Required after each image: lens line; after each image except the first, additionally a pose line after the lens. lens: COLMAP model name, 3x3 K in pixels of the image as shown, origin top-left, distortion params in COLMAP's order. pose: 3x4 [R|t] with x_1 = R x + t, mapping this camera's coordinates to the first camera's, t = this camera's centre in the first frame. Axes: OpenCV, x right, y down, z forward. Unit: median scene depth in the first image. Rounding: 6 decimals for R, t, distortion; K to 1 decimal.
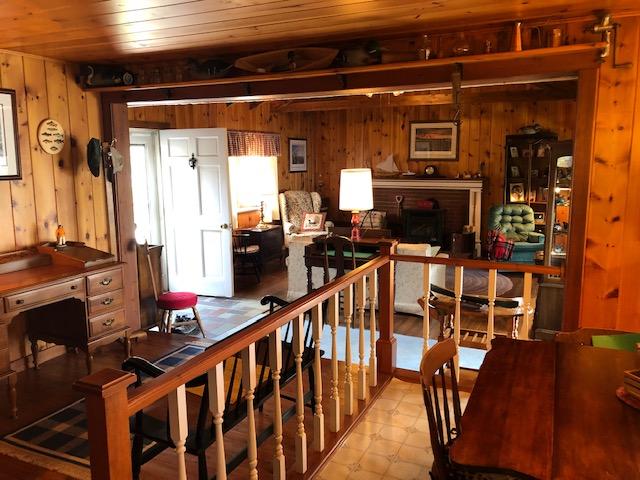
lens RADIAL K [[523.2, 0, 319.3], [0, 523.2, 236.5], [0, 0, 1]] dist [0.075547, -0.196002]
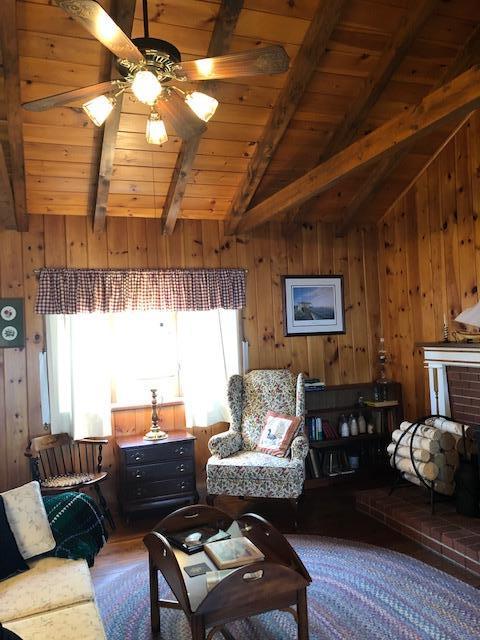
lens RADIAL K [[523.2, 0, 242.5], [0, 523.2, 320.9], [0, 0, 1]] dist [0.075547, -0.196002]
pose [[0.715336, -0.041691, -0.697536, 0.312942], [-0.065177, 0.989886, -0.126005, -0.068036], [0.695734, 0.135599, 0.705384, 0.598929]]
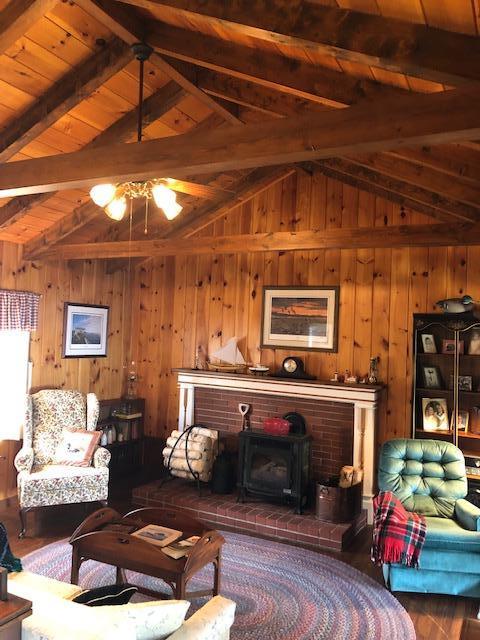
lens RADIAL K [[523.2, 0, 242.5], [0, 523.2, 320.9], [0, 0, 1]] dist [0.075547, -0.196002]
pose [[0.998366, 0.045863, -0.034097, 0.178769], [-0.051142, 0.983258, -0.174893, -0.070644], [0.025505, 0.176351, 0.983997, 0.410012]]
